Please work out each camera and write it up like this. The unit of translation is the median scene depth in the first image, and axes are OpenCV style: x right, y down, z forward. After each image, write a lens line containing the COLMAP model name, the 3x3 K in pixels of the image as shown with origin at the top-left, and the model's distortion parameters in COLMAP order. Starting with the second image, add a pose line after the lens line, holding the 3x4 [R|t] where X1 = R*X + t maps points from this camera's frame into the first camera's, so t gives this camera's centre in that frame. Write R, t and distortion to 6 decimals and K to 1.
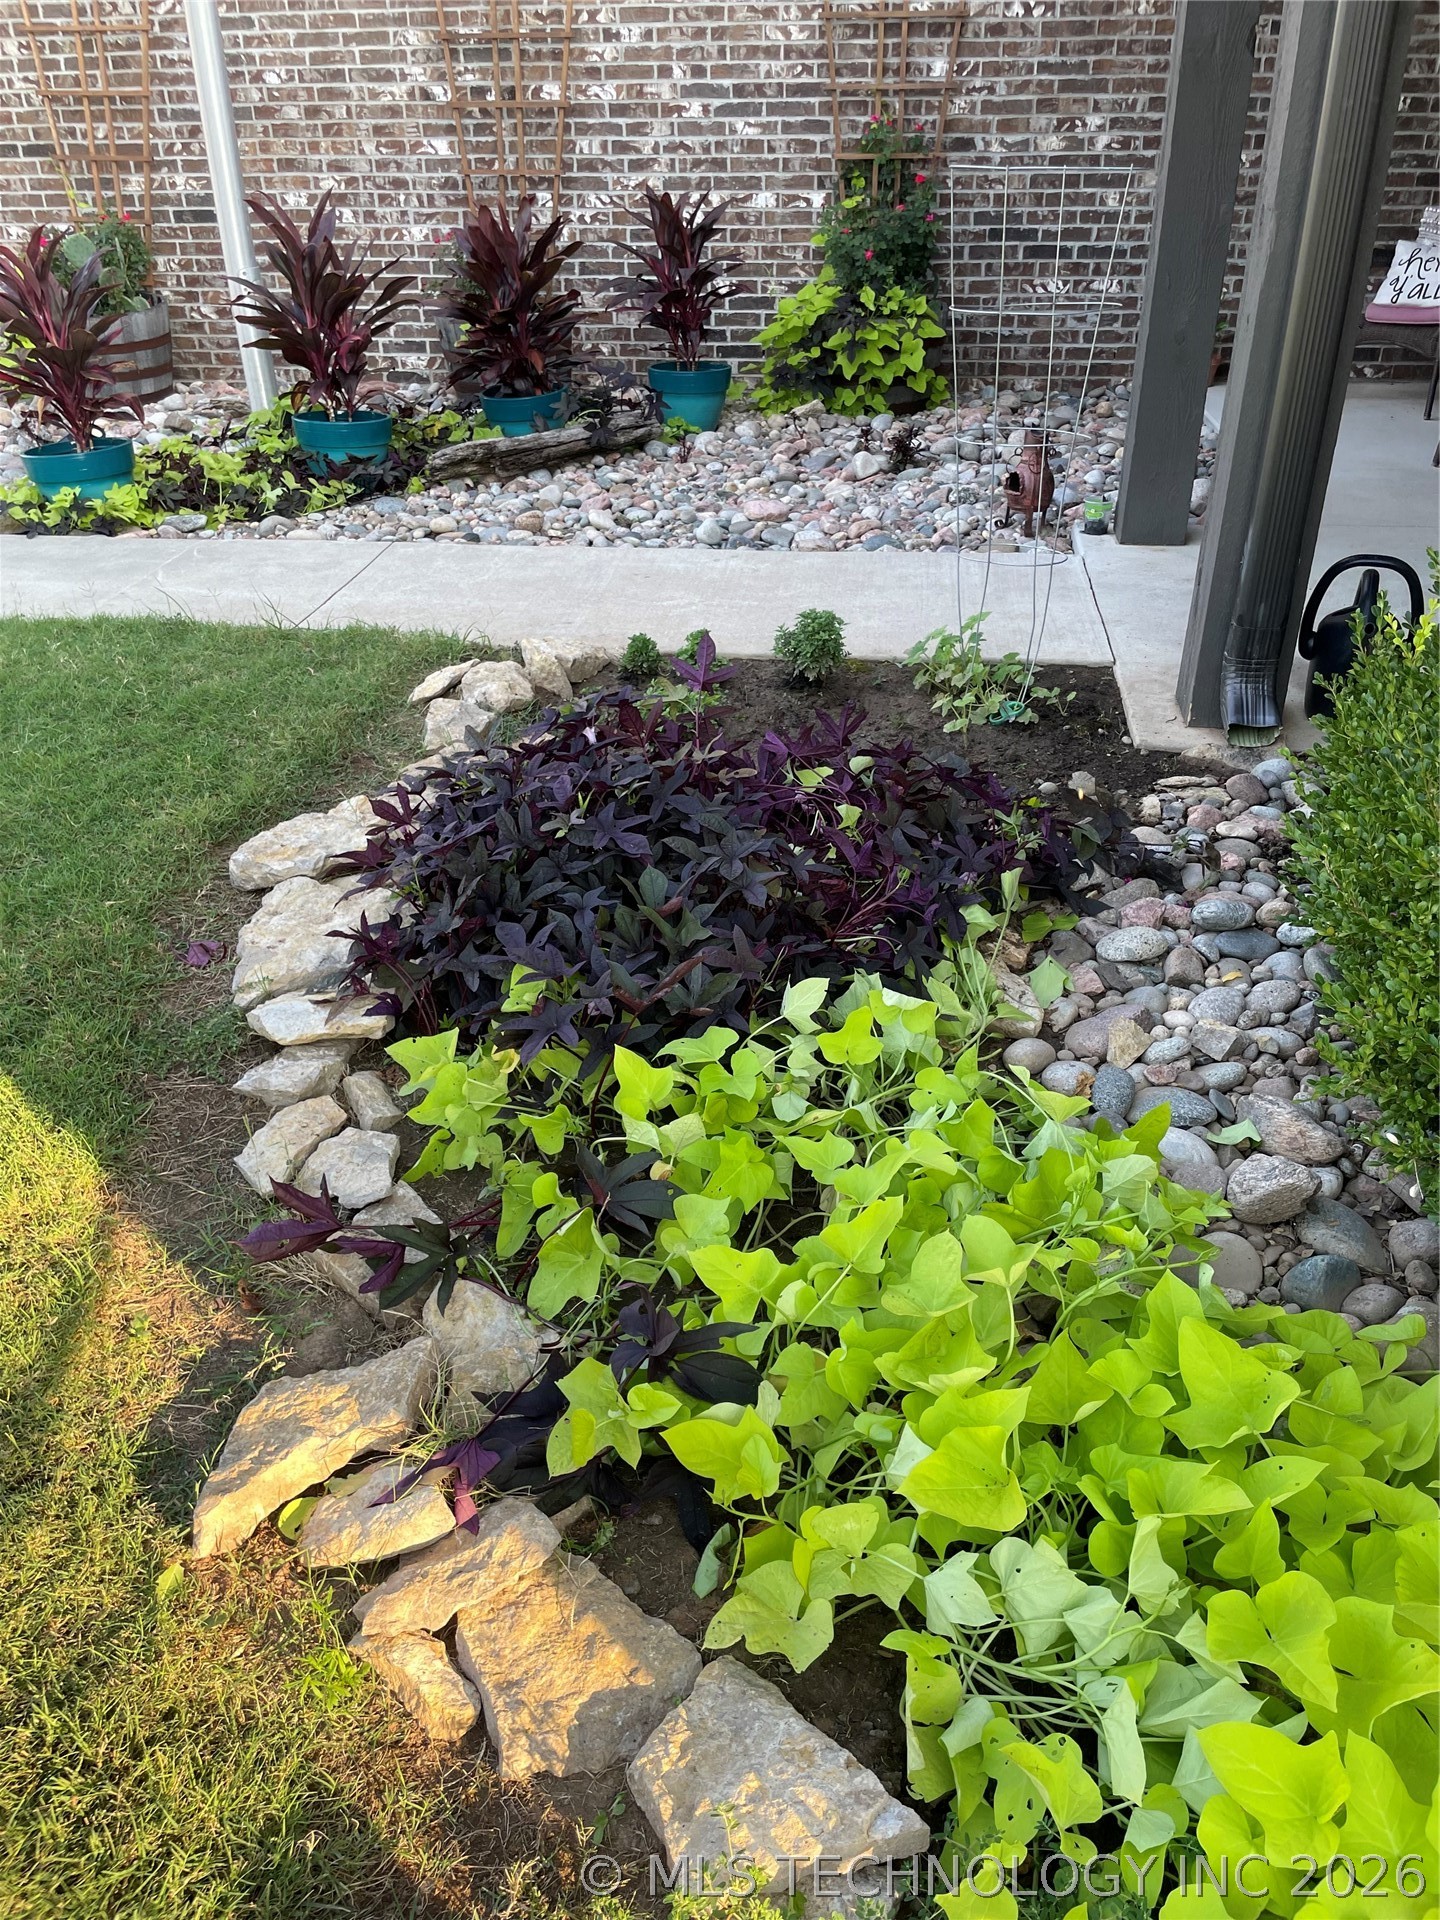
lens RADIAL K [[1475.7, 0, 734.5], [0, 1475.7, 969.3], [0, 0, 1]] dist [0.026295, -0.067828]
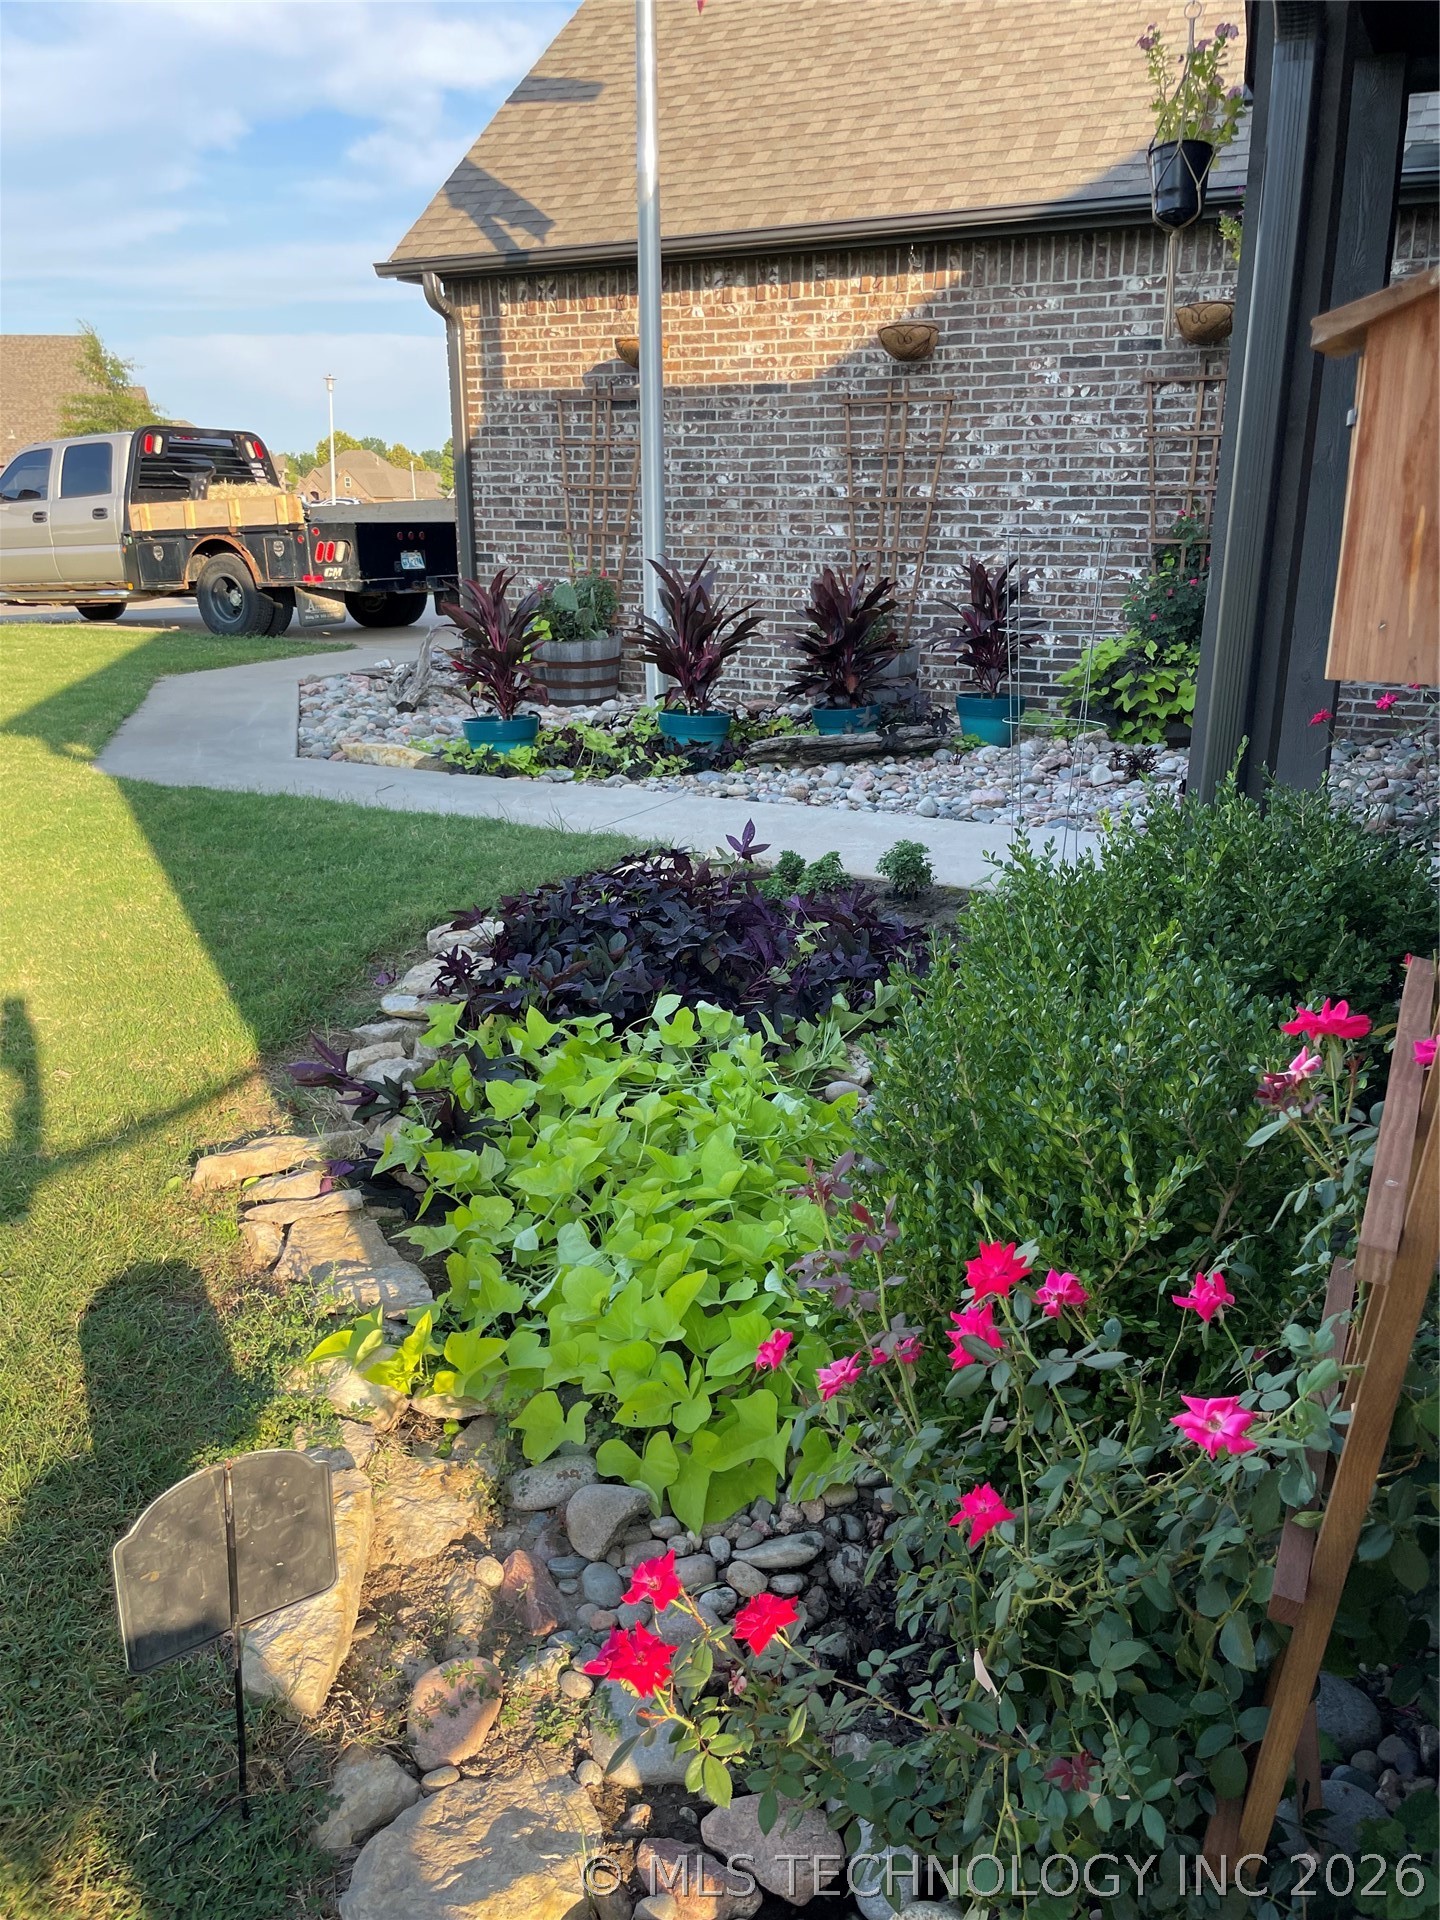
lens RADIAL K [[1475.7, 0, 718.9], [0, 1475.7, 964.7], [0, 0, 1]] dist [0.026295, -0.067828]
pose [[0.936071, 0.110006, -0.334170, 0.180710], [-0.183159, 0.963360, -0.195933, 0.079702], [0.300372, 0.244613, 0.921922, -0.126424]]
